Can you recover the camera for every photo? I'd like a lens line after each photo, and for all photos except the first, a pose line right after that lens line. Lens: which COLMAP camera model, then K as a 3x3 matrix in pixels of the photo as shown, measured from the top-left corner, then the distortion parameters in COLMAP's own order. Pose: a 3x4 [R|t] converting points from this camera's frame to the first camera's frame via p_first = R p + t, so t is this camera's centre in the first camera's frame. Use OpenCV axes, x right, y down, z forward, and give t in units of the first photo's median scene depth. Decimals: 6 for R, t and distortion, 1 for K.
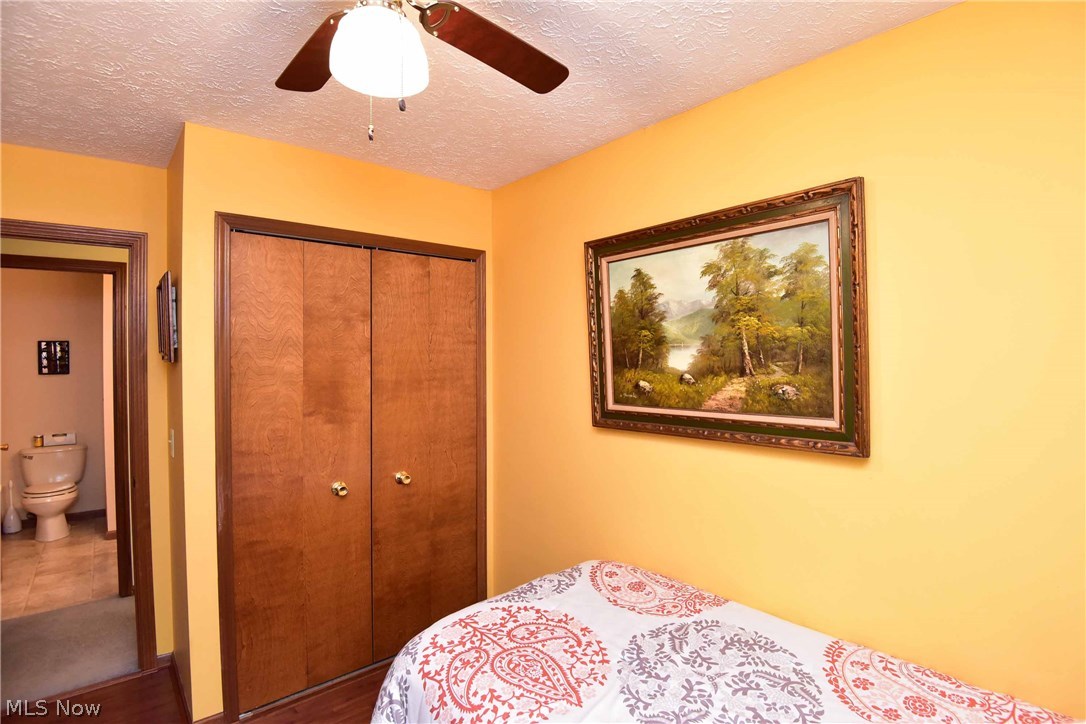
lens RADIAL K [[521.1, 0, 558.7], [0, 521.1, 360.0], [0, 0, 1]] dist [-0.024267, -0.012385]
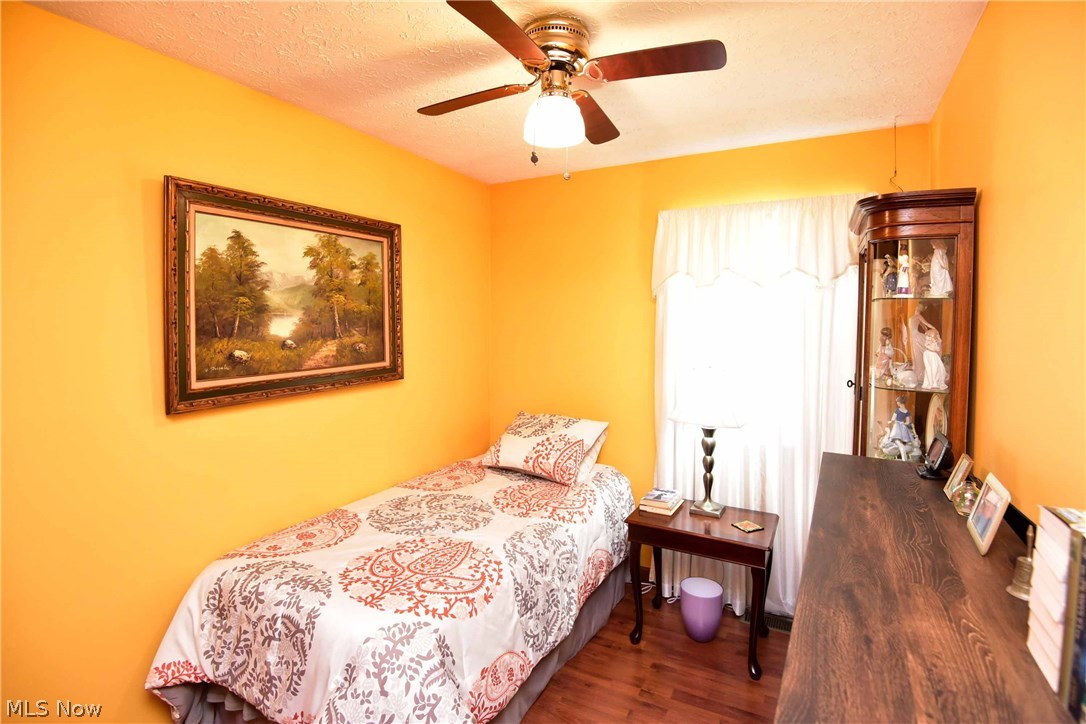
lens RADIAL K [[521.1, 0, 558.7], [0, 521.1, 360.0], [0, 0, 1]] dist [-0.024267, -0.012385]
pose [[-0.362417, -0.059656, 0.930105, -1.076716], [0.011254, 0.997597, 0.068370, 0.000185], [-0.931948, 0.035246, -0.360875, 0.926206]]
